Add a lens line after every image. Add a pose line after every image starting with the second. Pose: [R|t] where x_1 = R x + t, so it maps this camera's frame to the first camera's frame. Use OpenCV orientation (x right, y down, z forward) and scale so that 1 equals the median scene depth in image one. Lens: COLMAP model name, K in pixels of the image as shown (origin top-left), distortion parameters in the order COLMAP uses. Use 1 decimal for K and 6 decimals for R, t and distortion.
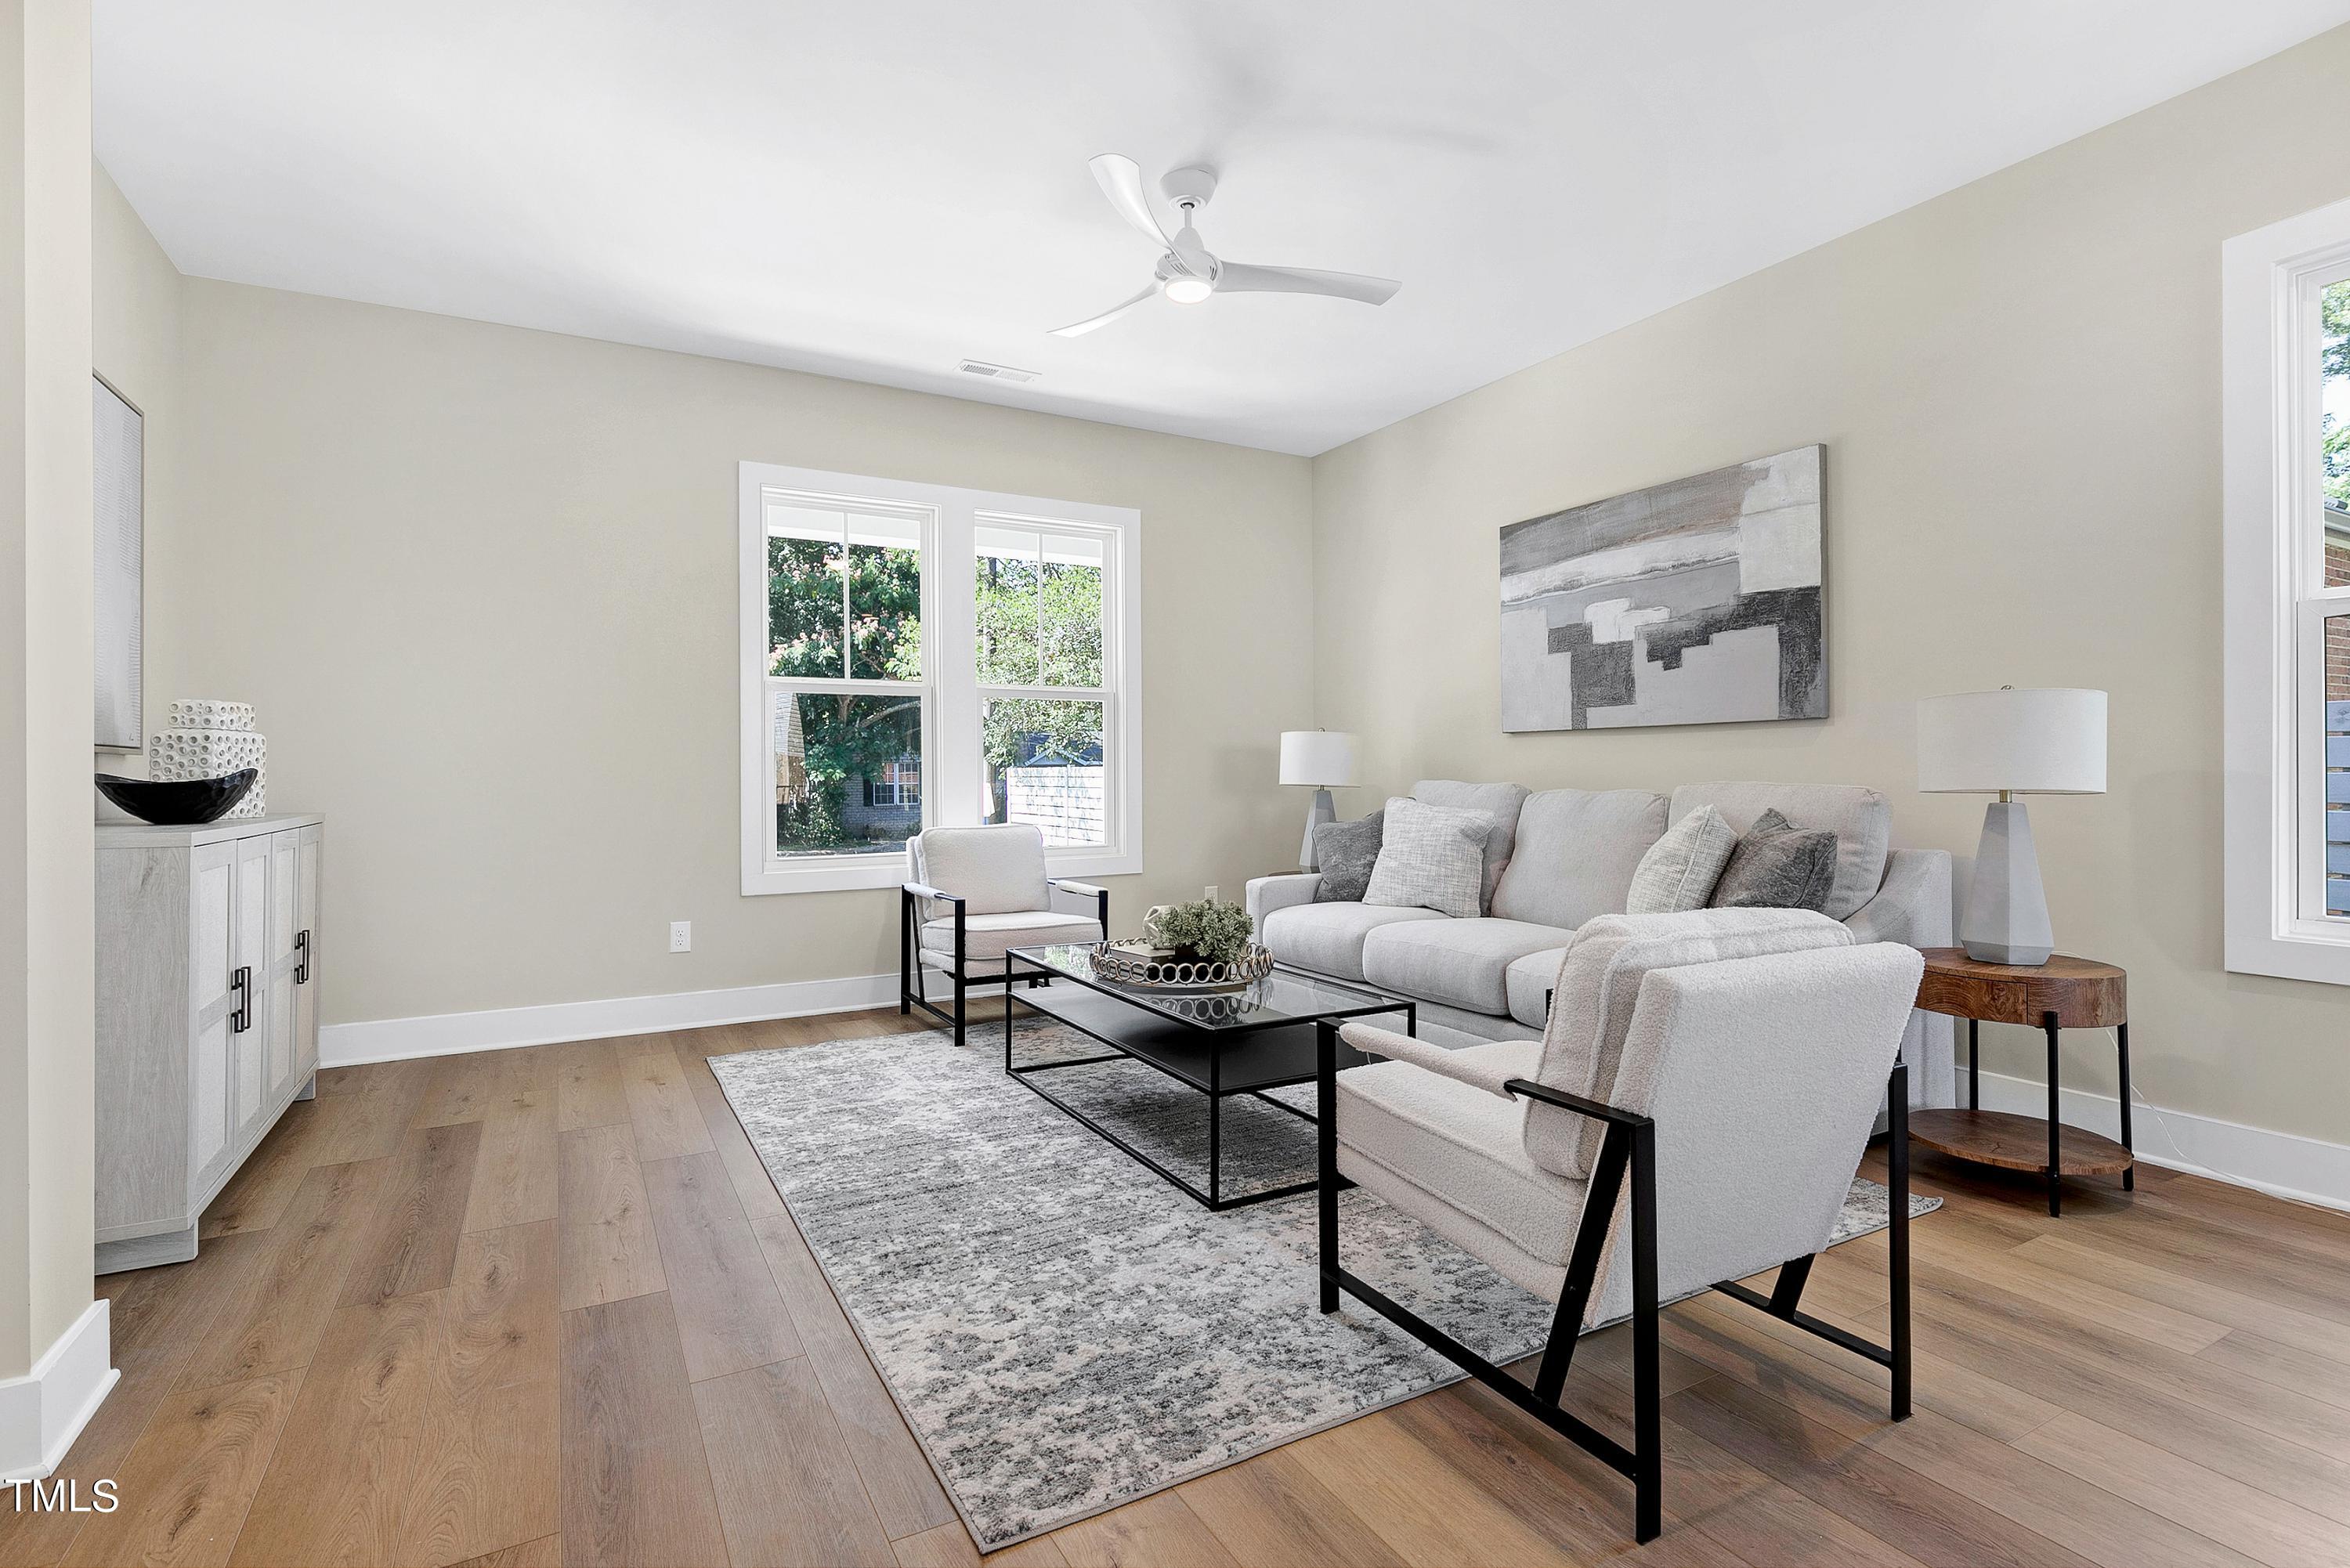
lens RADIAL K [[1136.4, 0, 1171.3], [0, 1136.4, 774.8], [0, 0, 1]] dist [0.001036, 0.000160]
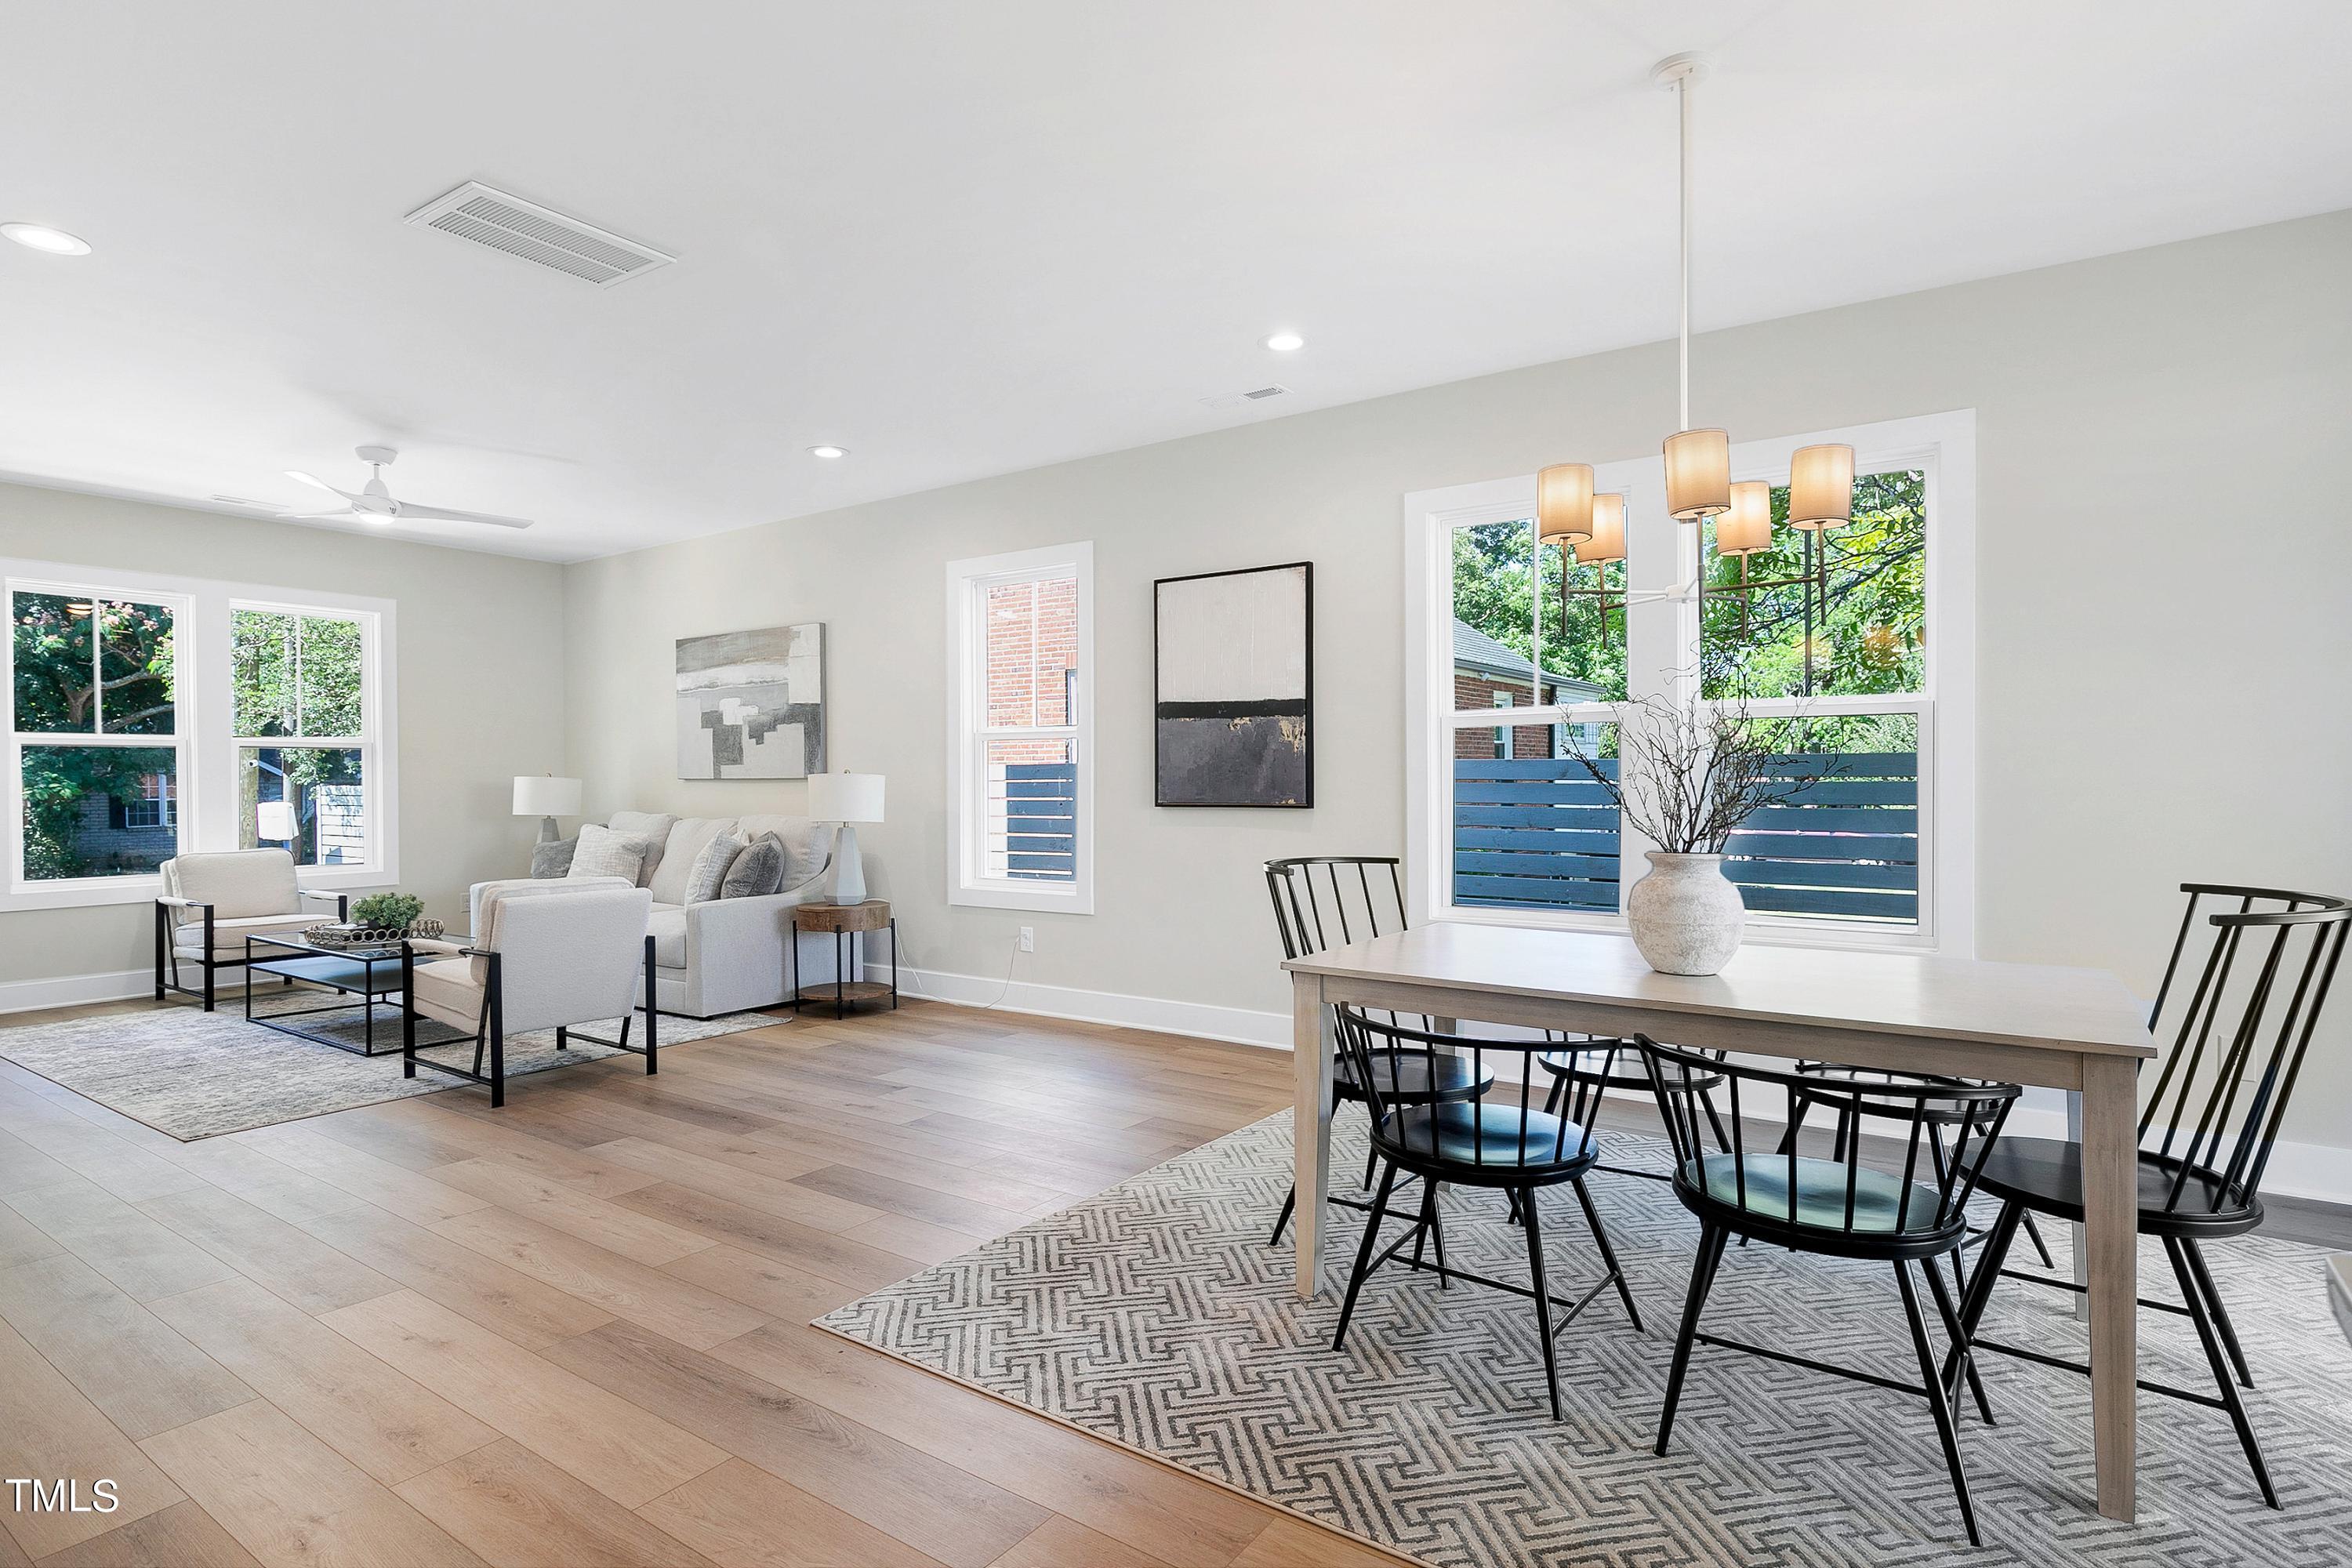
lens RADIAL K [[1166.0, 0, 1178.6], [0, 1166.0, 794.5], [0, 0, 1]] dist [-0.002676, 0.000259]
pose [[0.887418, -0.004549, 0.460943, 0.194651], [0.000611, 0.999962, 0.008693, -0.033810], [-0.460965, -0.007432, 0.887387, -0.742218]]
